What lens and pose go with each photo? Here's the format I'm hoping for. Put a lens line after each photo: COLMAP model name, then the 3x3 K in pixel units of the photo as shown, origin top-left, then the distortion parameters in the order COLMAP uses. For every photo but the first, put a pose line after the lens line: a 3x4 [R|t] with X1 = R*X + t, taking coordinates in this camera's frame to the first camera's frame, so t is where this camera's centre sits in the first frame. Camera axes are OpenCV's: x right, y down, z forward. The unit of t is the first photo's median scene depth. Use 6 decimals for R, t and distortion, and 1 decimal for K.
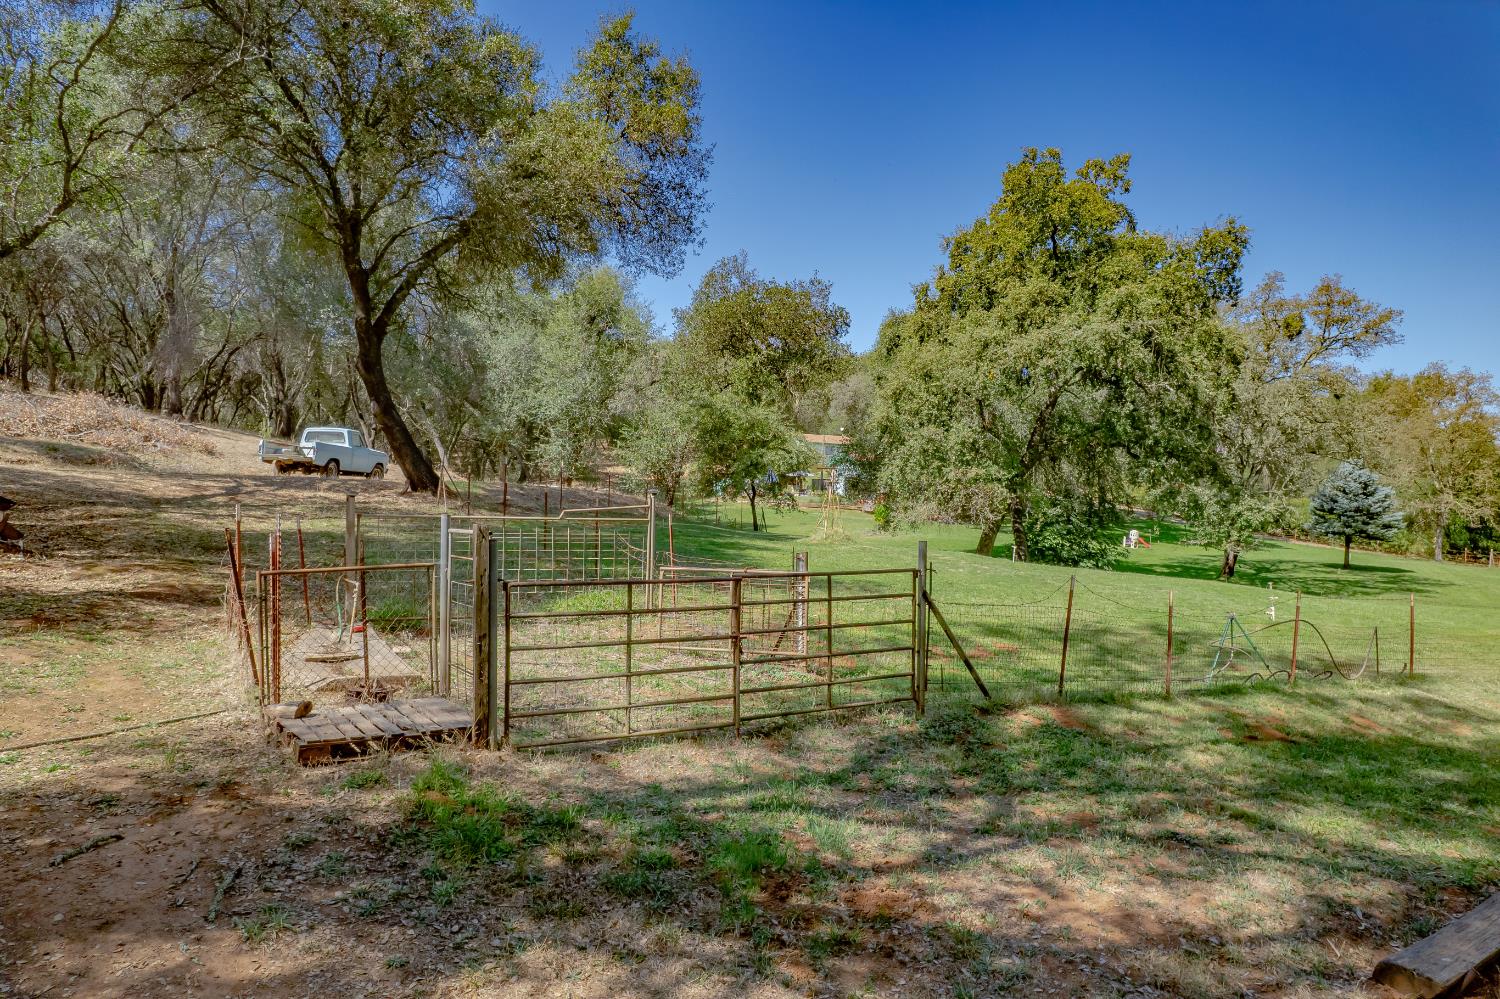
lens RADIAL K [[959.8, 0, 742.3], [0, 959.8, 494.0], [0, 0, 1]] dist [-0.071382, 0.055365]
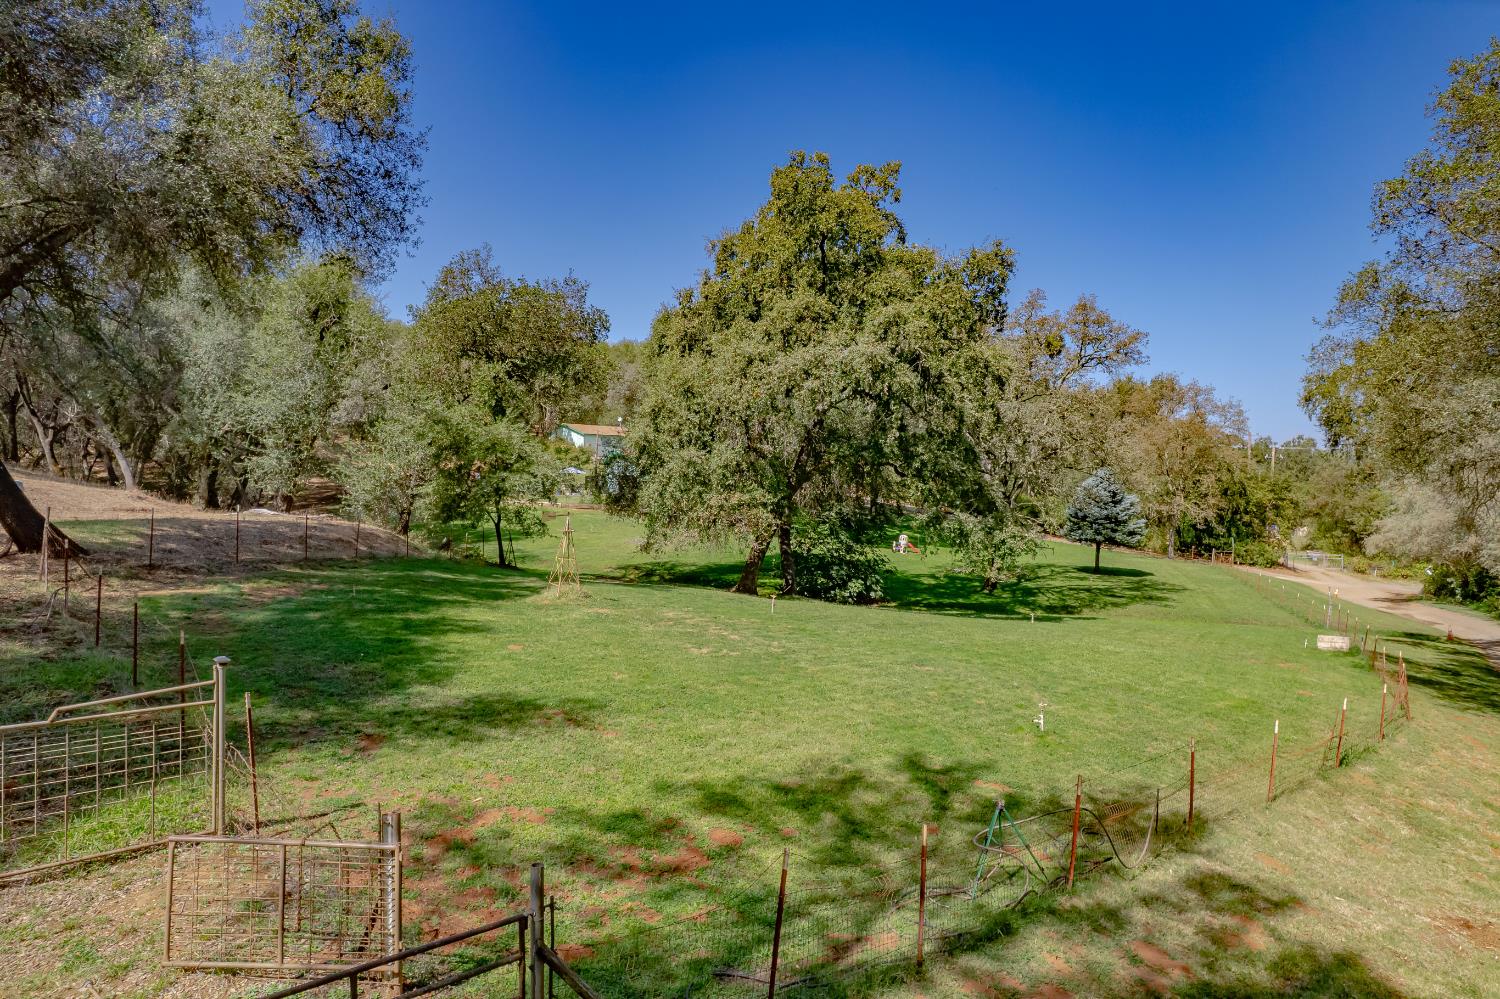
lens RADIAL K [[959.8, 0, 742.3], [0, 959.8, 494.0], [0, 0, 1]] dist [-0.071382, 0.055365]
pose [[0.975724, -0.004446, 0.218958, 0.041710], [-0.000363, 0.999760, 0.021920, -0.045727], [-0.219003, -0.021468, 0.975488, 0.086248]]
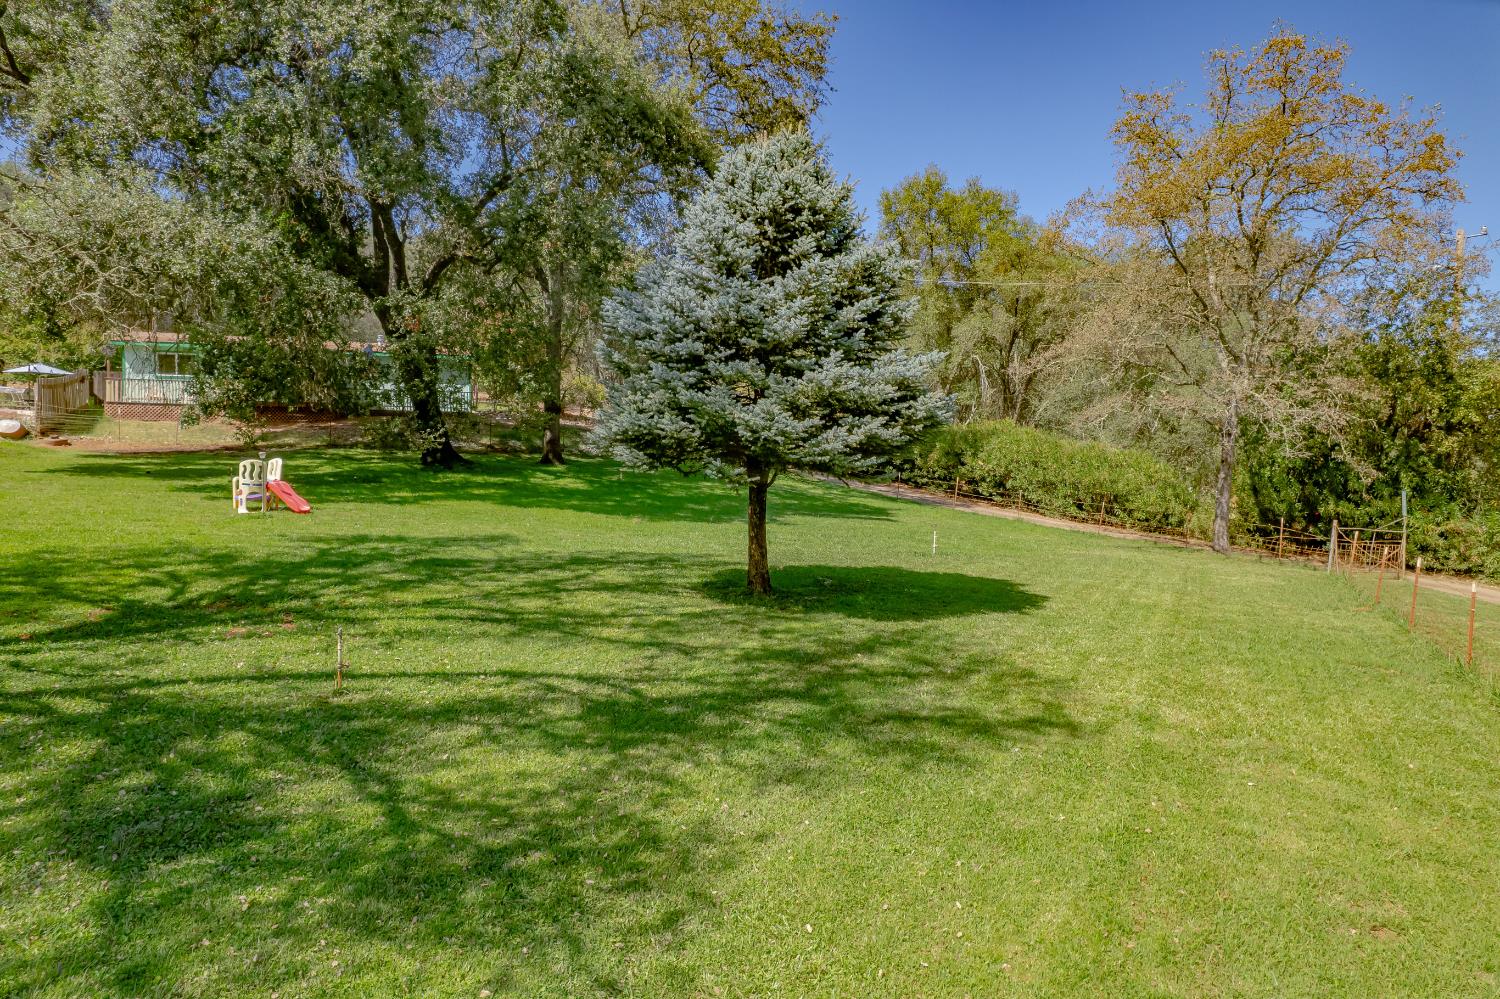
lens RADIAL K [[959.8, 0, 742.3], [0, 959.8, 494.0], [0, 0, 1]] dist [-0.071382, 0.055365]
pose [[0.997184, 0.009882, 0.074337, 0.893909], [-0.011742, 0.999628, 0.024629, 0.070003], [-0.074066, -0.025432, 0.996929, 1.083607]]
